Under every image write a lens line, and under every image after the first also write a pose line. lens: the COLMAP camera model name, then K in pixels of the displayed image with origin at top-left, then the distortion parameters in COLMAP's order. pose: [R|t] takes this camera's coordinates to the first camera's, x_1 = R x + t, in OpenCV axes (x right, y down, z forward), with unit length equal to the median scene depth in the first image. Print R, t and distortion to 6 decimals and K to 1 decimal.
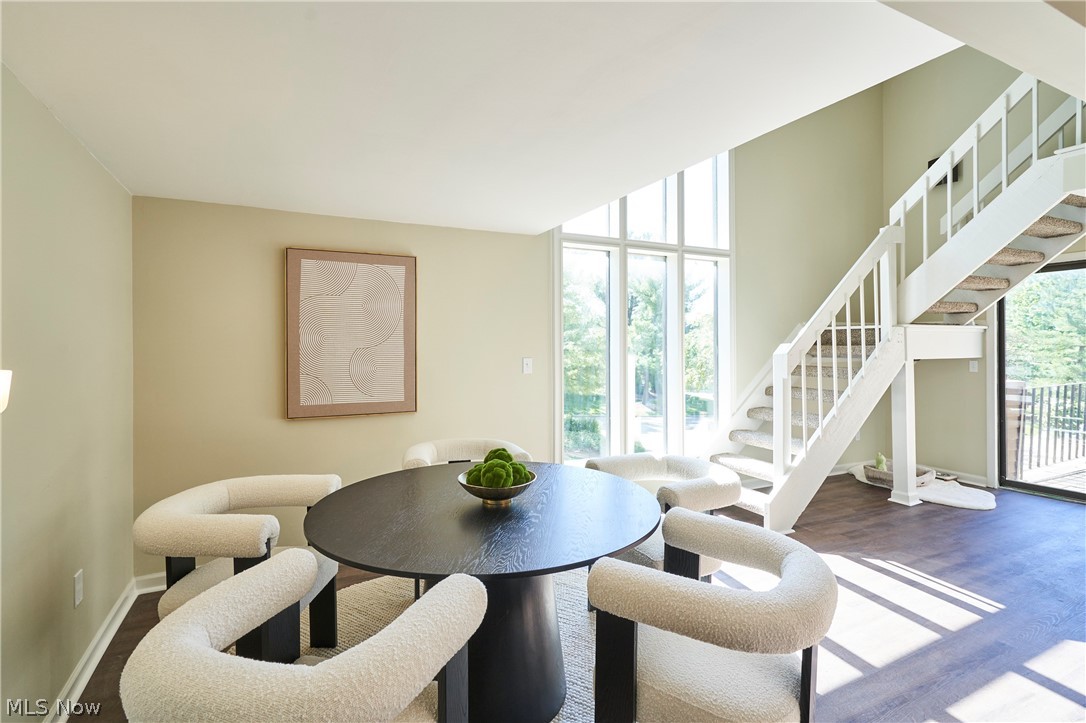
lens RADIAL K [[529.7, 0, 543.5], [0, 529.7, 343.1], [0, 0, 1]] dist [0.000293, 0.000171]
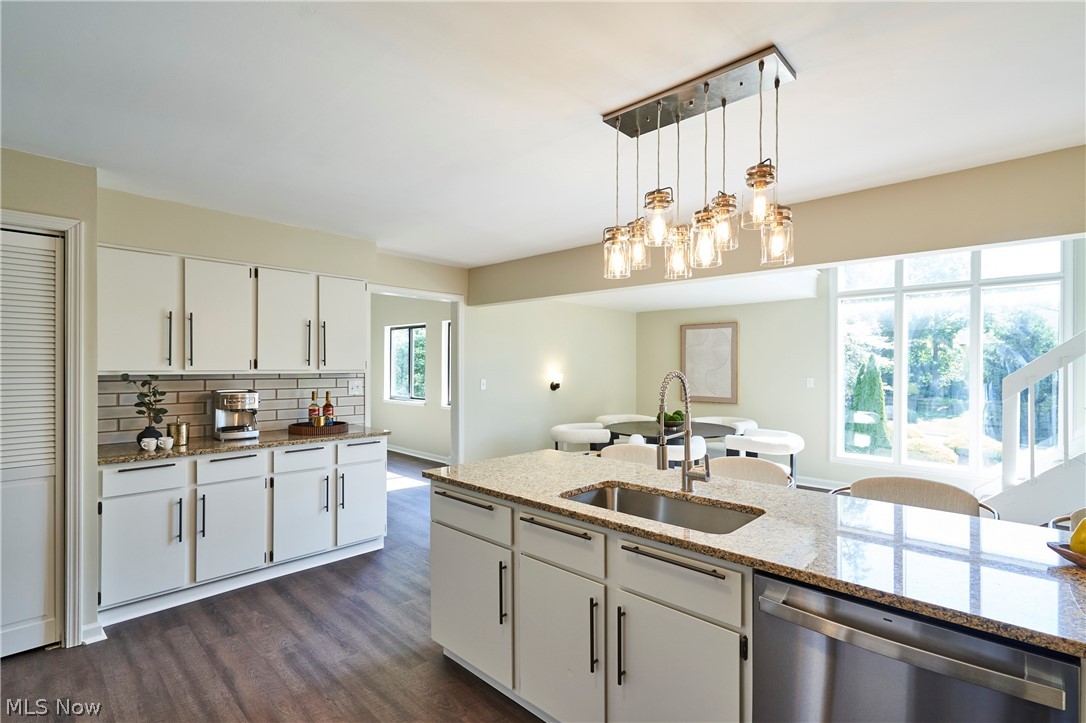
lens RADIAL K [[499.5, 0, 541.4], [0, 499.5, 365.9], [0, 0, 1]] dist [0.001722, 0.000212]
pose [[0.341520, 0.001947, -0.939872, 1.210430], [-0.003367, 0.999994, 0.000848, -0.005394], [0.939868, 0.002874, 0.341525, -0.268100]]
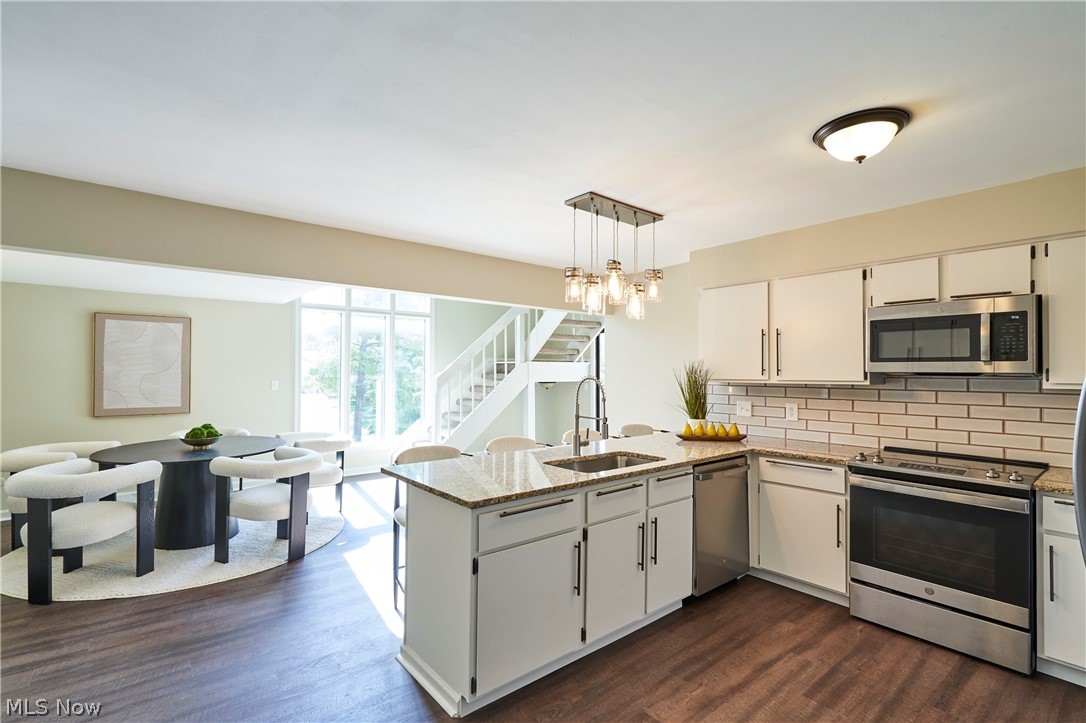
lens RADIAL K [[499.5, 0, 541.4], [0, 499.5, 365.9], [0, 0, 1]] dist [0.001722, 0.000212]
pose [[0.974271, 0.006611, 0.225282, 0.466360], [-0.004692, 0.999948, -0.009049, -0.006554], [-0.225330, 0.007759, 0.974252, -0.741295]]
